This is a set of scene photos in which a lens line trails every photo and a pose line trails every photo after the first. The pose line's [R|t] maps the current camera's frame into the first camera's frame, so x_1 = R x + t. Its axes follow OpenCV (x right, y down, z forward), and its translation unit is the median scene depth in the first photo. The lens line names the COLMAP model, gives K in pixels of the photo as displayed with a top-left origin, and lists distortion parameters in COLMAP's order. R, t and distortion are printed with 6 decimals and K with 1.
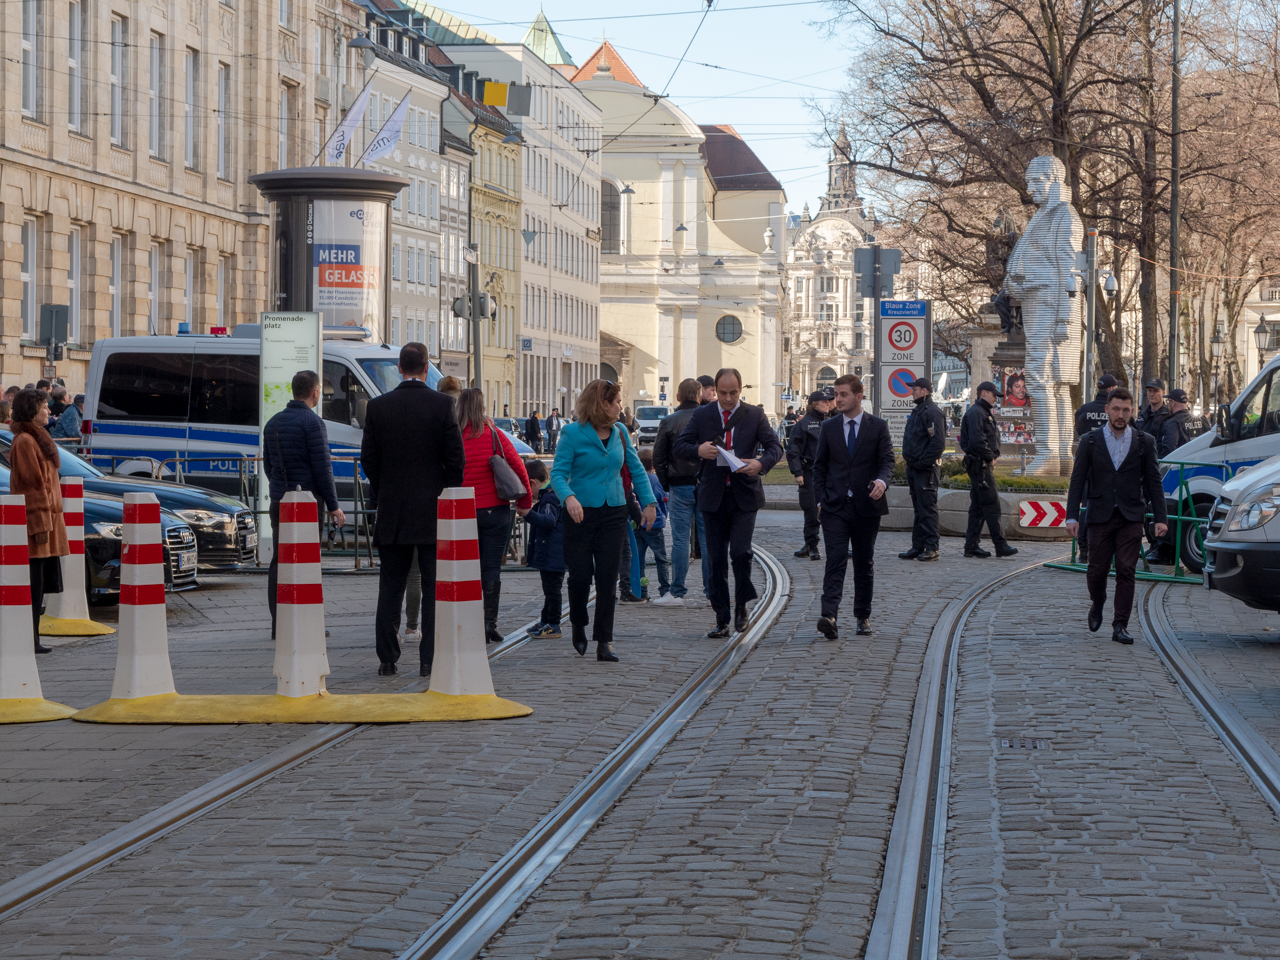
lens RADIAL K [[4003.2, 0, 639.9], [0, 4003.2, 480.3], [0, 0, 1]] dist [-0.423013, 0.000000]
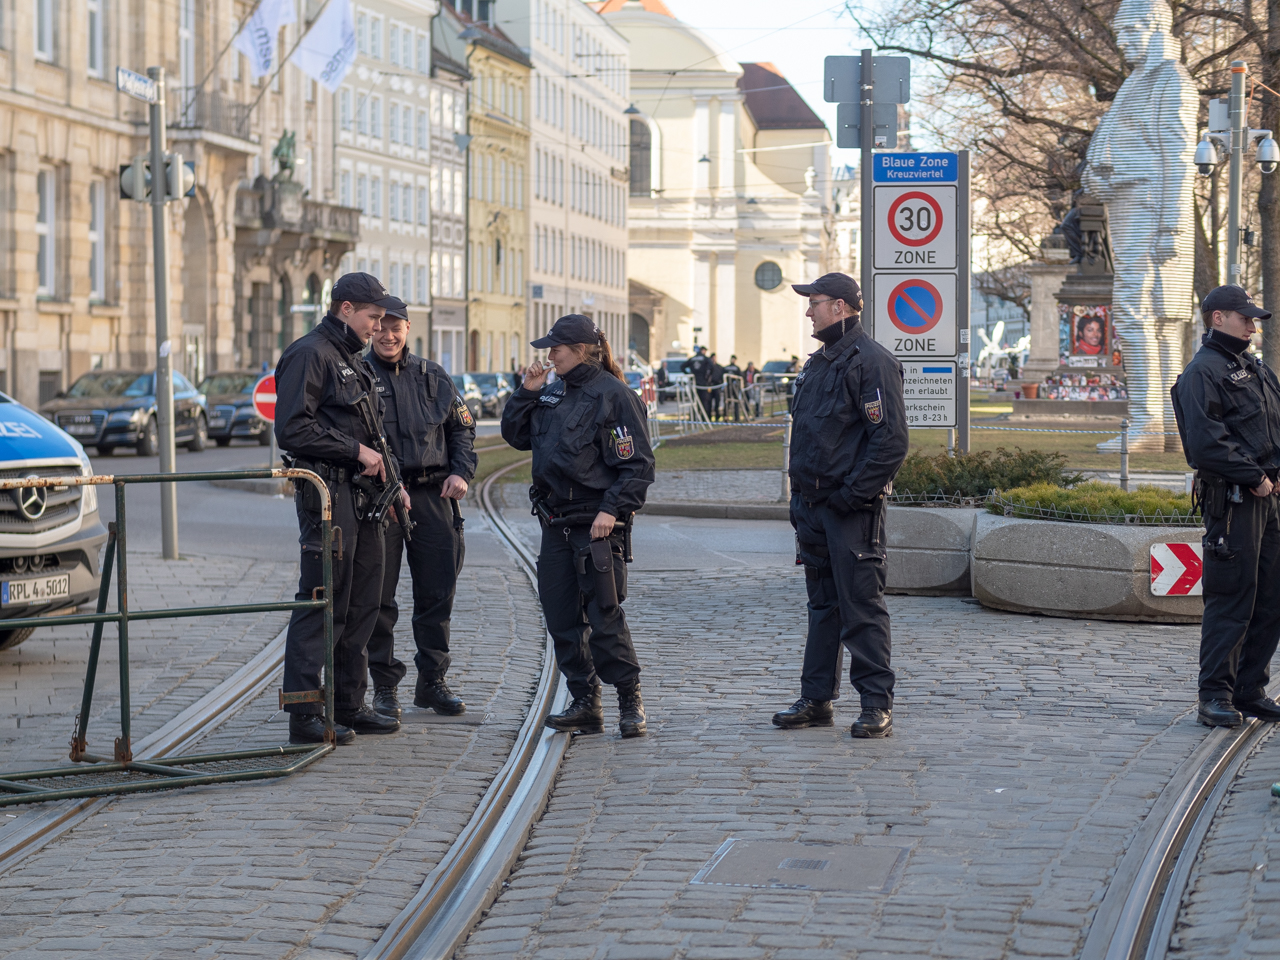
lens RADIAL K [[3527.8, 0, 604.2], [0, 3527.8, 482.4], [0, 0, 1]] dist [-0.047231, 0.000000]
pose [[0.999330, -0.006024, -0.036098, 0.016426], [0.006600, 0.999852, 0.015864, -0.003457], [0.035997, -0.016091, 0.999222, 0.211927]]
